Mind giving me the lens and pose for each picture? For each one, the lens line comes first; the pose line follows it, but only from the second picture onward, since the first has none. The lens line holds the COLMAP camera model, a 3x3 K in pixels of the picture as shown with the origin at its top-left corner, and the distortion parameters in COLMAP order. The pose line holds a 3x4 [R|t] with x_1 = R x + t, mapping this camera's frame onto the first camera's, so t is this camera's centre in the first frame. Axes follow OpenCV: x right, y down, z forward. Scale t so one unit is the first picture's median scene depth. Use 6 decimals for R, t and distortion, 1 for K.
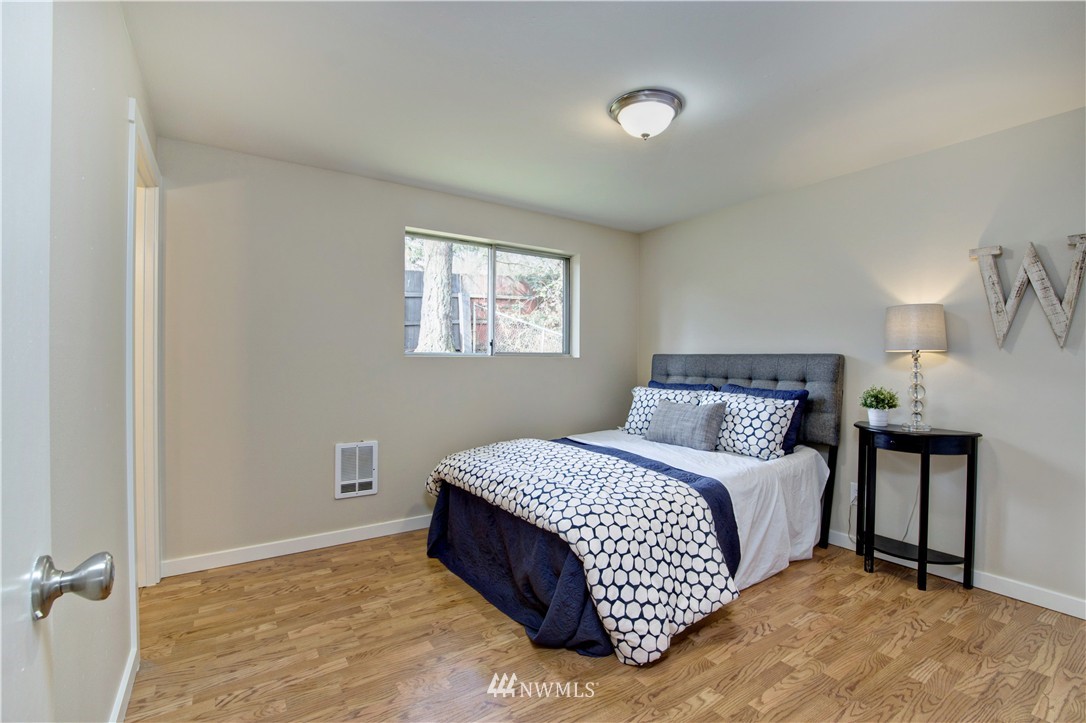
lens RADIAL K [[493.7, 0, 542.6], [0, 493.7, 361.3], [0, 0, 1]] dist [-0.004338, 0.000006]
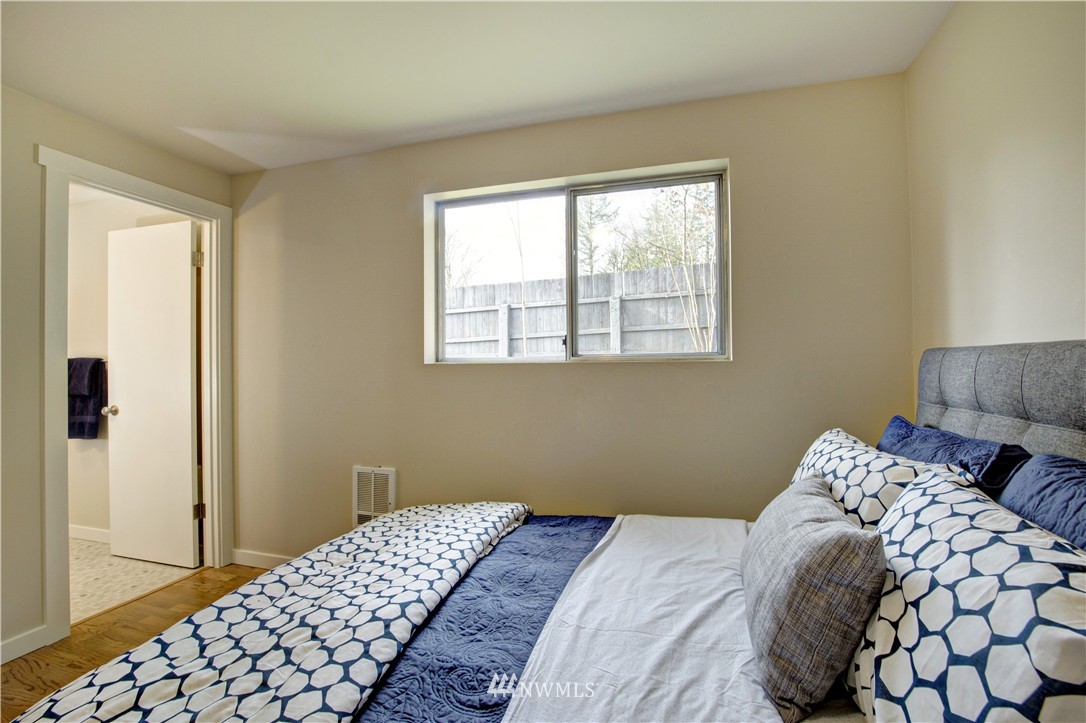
lens RADIAL K [[493.7, 0, 547.5], [0, 493.7, 365.4], [0, 0, 1]] dist [-0.004338, 0.000006]
pose [[0.626659, -0.014715, -0.779155, 0.411071], [-0.002688, 0.999775, -0.021044, 0.008722], [0.779289, 0.015282, 0.626478, 0.633884]]
